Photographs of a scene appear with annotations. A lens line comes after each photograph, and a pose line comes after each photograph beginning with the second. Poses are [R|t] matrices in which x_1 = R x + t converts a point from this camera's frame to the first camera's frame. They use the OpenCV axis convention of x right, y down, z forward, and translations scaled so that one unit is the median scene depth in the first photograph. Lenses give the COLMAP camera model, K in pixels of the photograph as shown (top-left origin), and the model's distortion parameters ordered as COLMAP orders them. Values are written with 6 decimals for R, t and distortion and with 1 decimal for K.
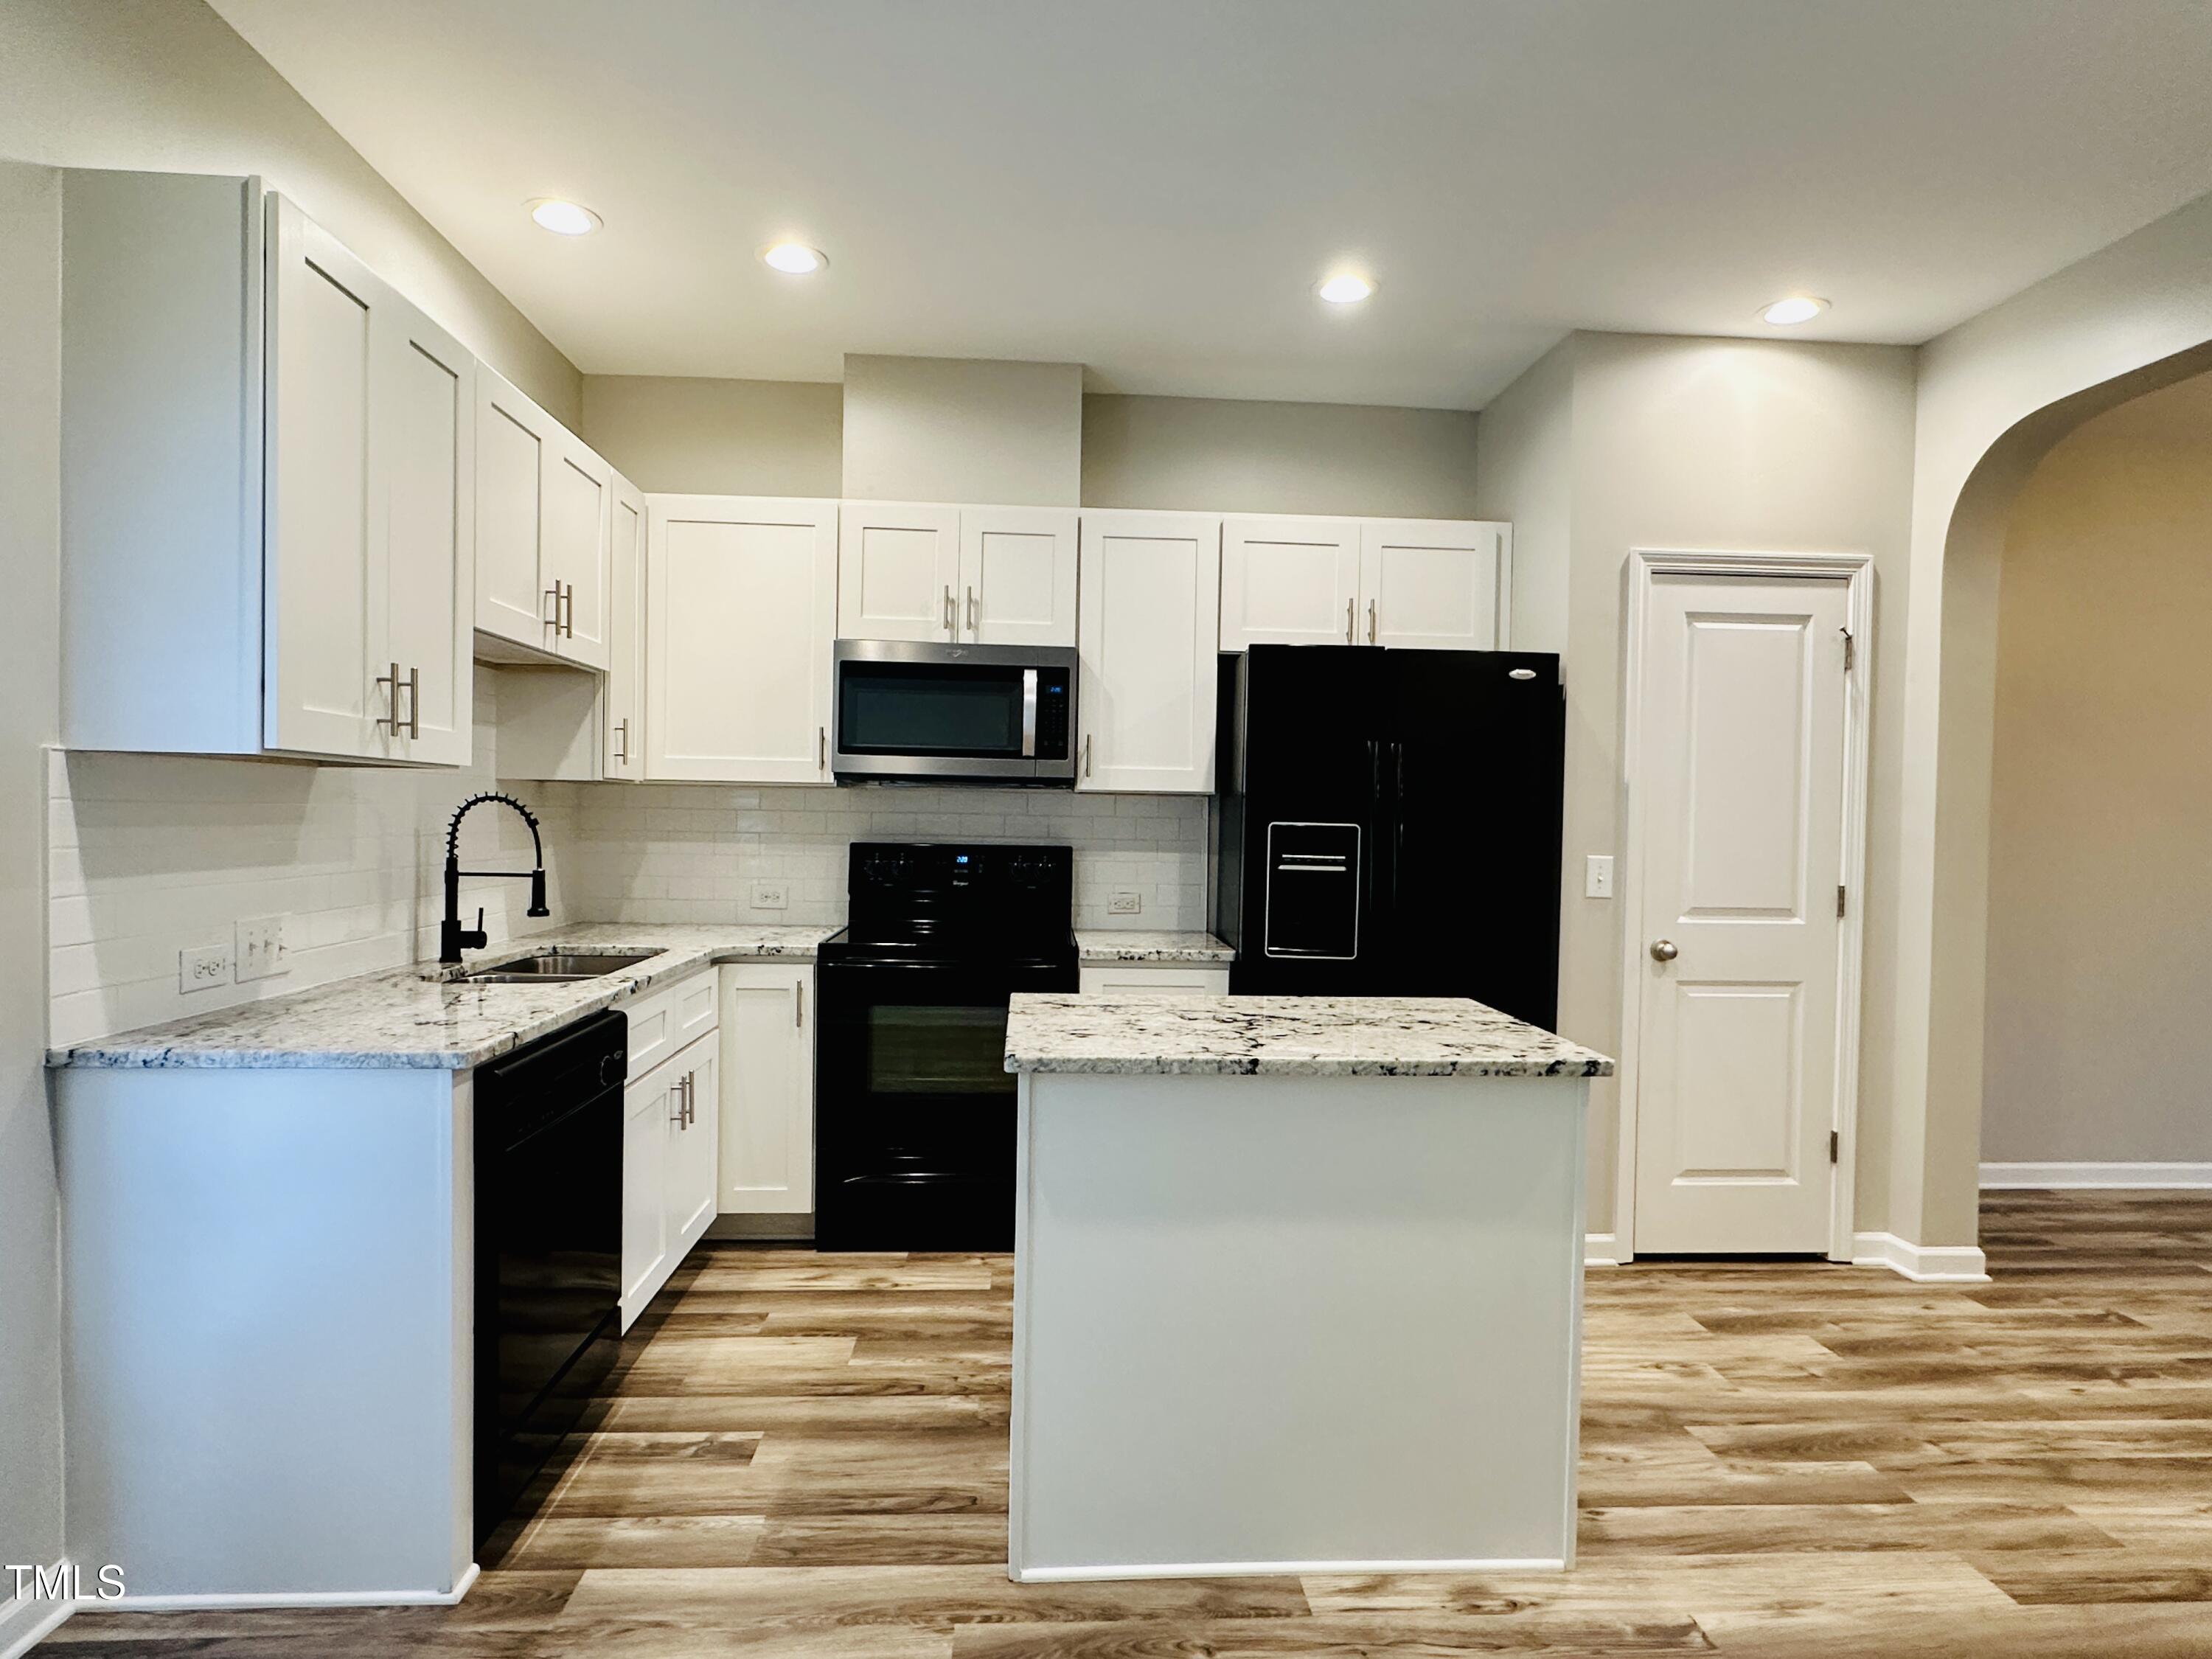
lens RADIAL K [[1193.6, 0, 1097.9], [0, 1193.6, 842.6], [0, 0, 1]] dist [-0.000167, 0.000633]
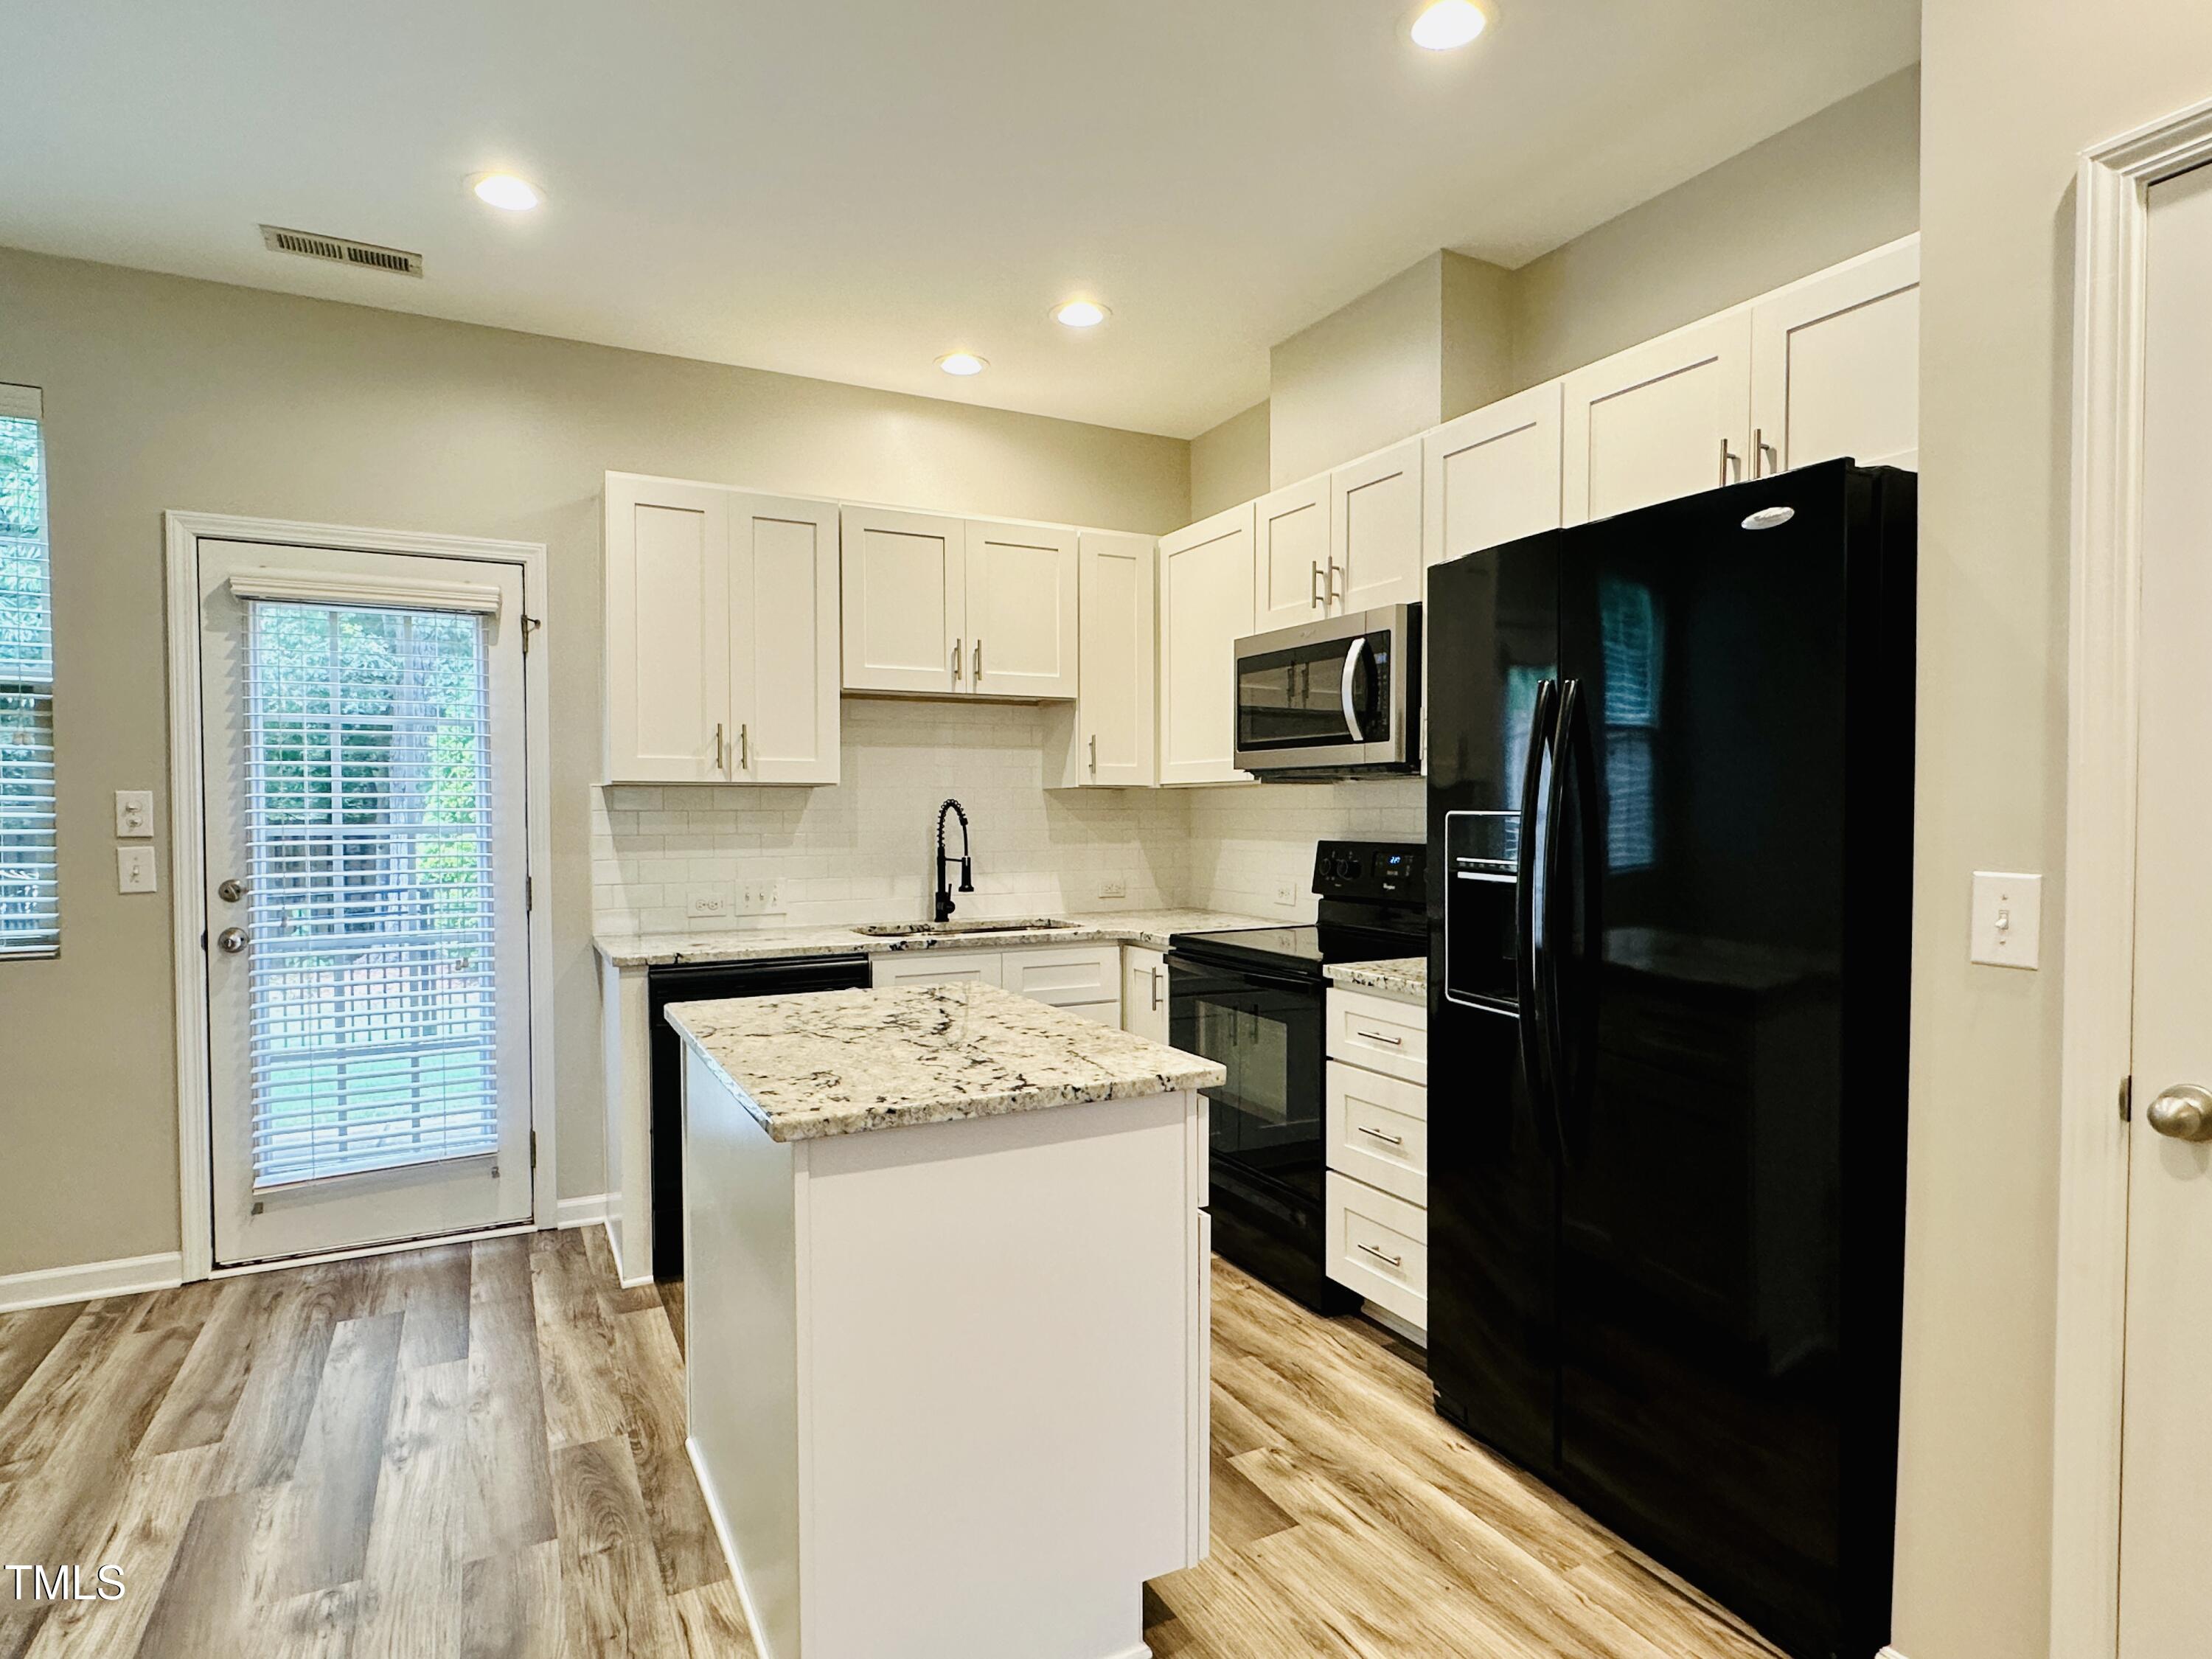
lens RADIAL K [[1193.6, 0, 1089.9], [0, 1193.6, 835.5], [0, 0, 1]] dist [-0.000167, 0.000633]
pose [[0.405810, 0.000360, -0.913957, 0.702723], [-0.010215, 0.999939, -0.004142, 0.002525], [0.913900, 0.011017, 0.405789, 0.512133]]
